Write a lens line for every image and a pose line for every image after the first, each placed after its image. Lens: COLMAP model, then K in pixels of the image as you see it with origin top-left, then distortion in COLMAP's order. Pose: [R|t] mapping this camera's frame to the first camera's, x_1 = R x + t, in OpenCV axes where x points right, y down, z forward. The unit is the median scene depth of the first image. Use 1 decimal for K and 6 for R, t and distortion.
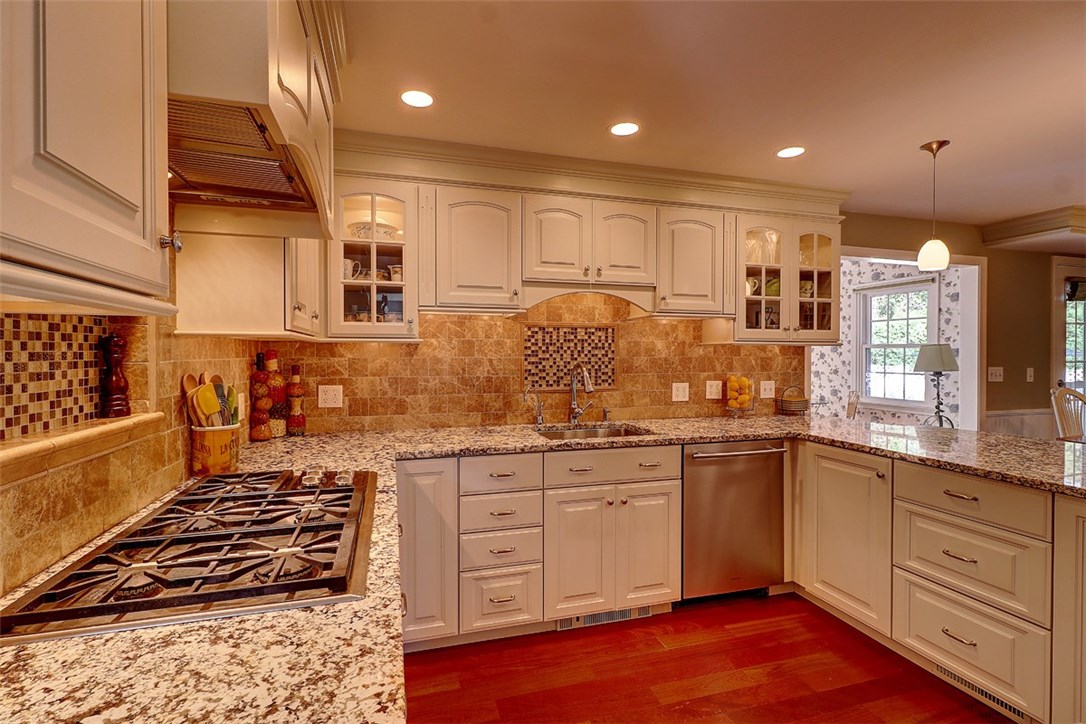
lens RADIAL K [[503.6, 0, 538.7], [0, 503.6, 358.8], [0, 0, 1]] dist [0.002330, -0.000260]
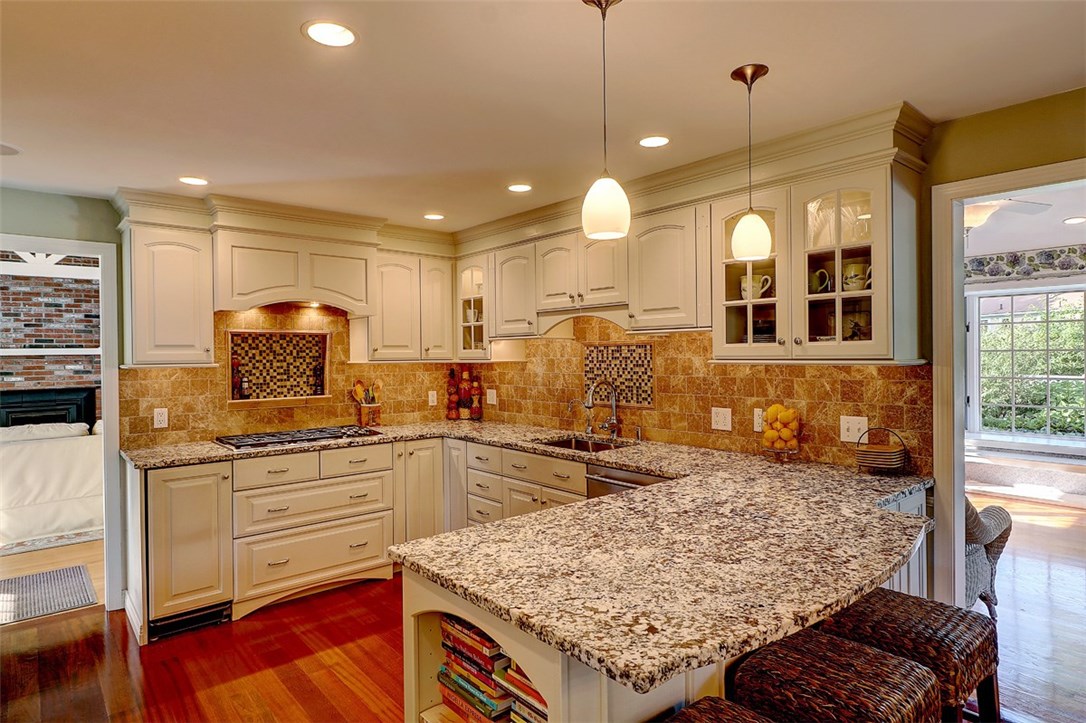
lens RADIAL K [[610.0, 0, 541.5], [0, 610.0, 361.4], [0, 0, 1]] dist [0.000394, 0.000970]
pose [[0.406173, 0.006061, -0.913776, 1.150984], [0.002054, 0.999969, 0.007546, -0.039201], [0.913794, -0.004941, 0.406149, 0.342380]]
